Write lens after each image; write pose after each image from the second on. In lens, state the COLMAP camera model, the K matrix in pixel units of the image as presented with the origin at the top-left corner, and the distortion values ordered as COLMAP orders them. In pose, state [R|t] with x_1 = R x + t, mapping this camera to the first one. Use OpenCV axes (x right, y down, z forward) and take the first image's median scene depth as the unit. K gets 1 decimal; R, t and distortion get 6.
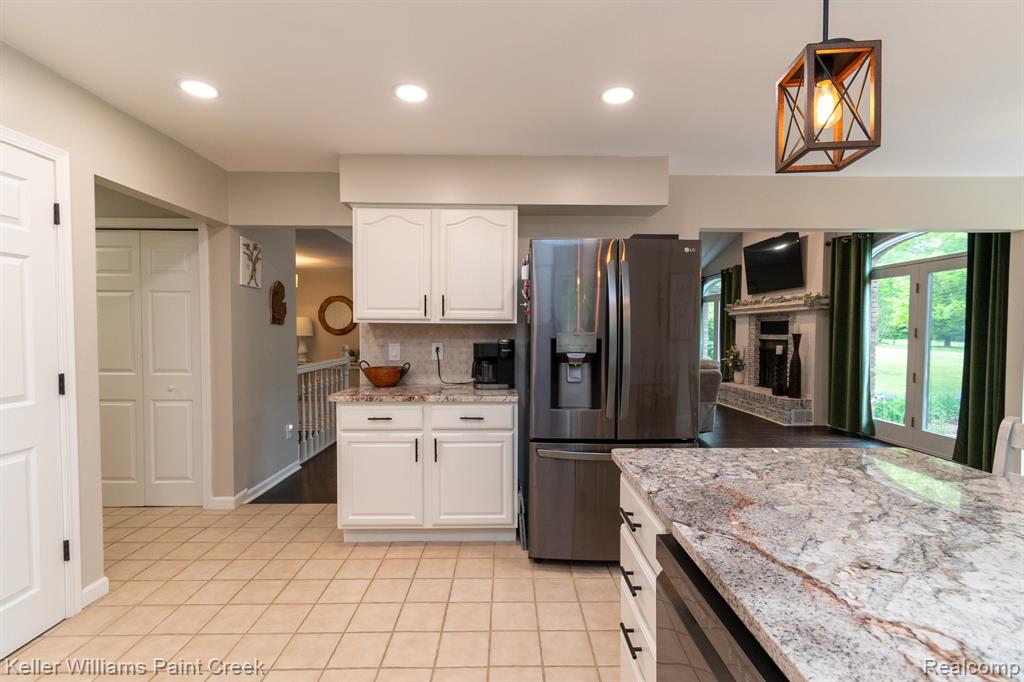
lens RADIAL K [[457.4, 0, 516.6], [0, 457.4, 342.1], [0, 0, 1]] dist [0.003942, -0.005264]
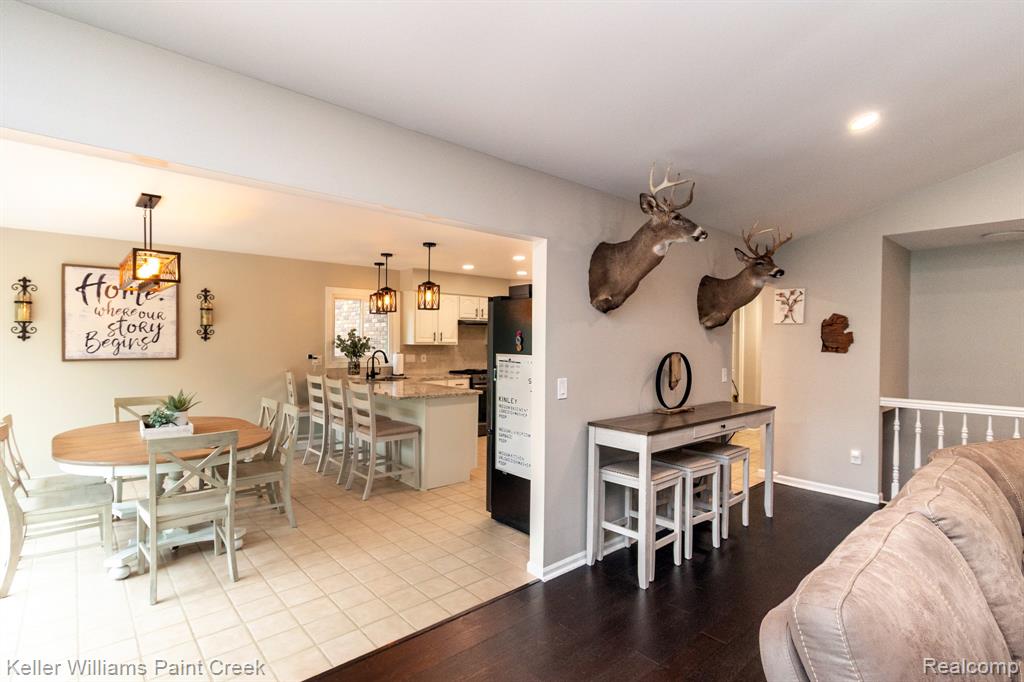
lens RADIAL K [[501.4, 0, 513.3], [0, 501.4, 348.5], [0, 0, 1]] dist [-0.007093, 0.001987]
pose [[-0.772452, 0.001459, -0.635071, 0.971329], [-0.026402, 0.999059, 0.034409, -0.080583], [0.634524, 0.043346, -0.771687, 1.651712]]
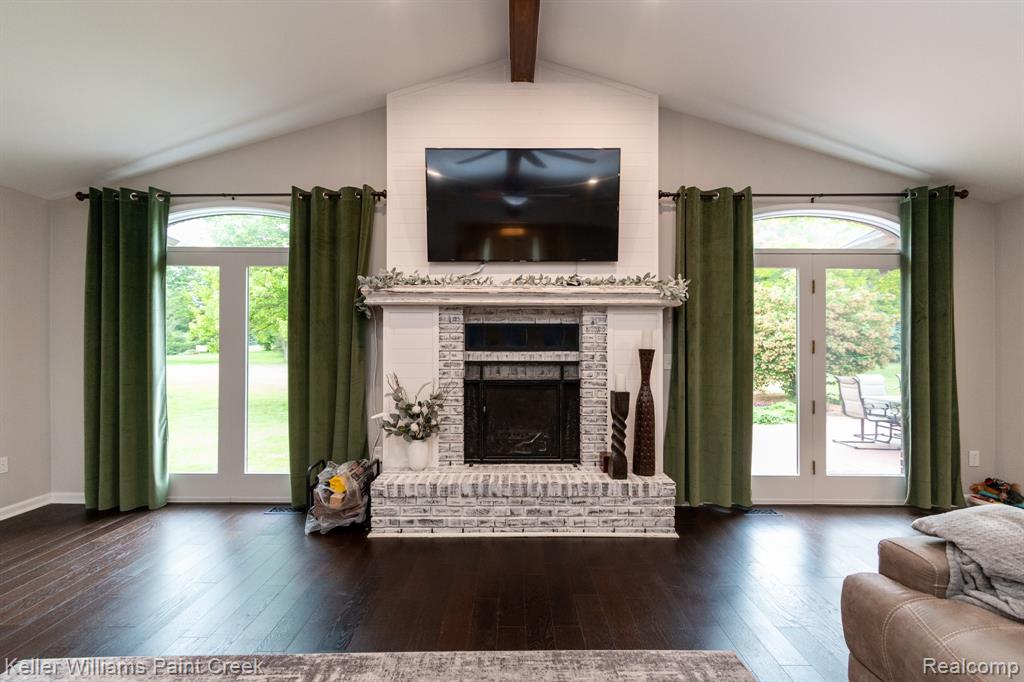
lens RADIAL K [[457.4, 0, 515.2], [0, 457.4, 344.2], [0, 0, 1]] dist [0.003942, -0.005264]
pose [[0.029645, -0.000182, 0.999560, 0.170316], [0.021954, 0.999759, -0.000469, -0.050227], [-0.999319, 0.021958, 0.029642, 2.127413]]
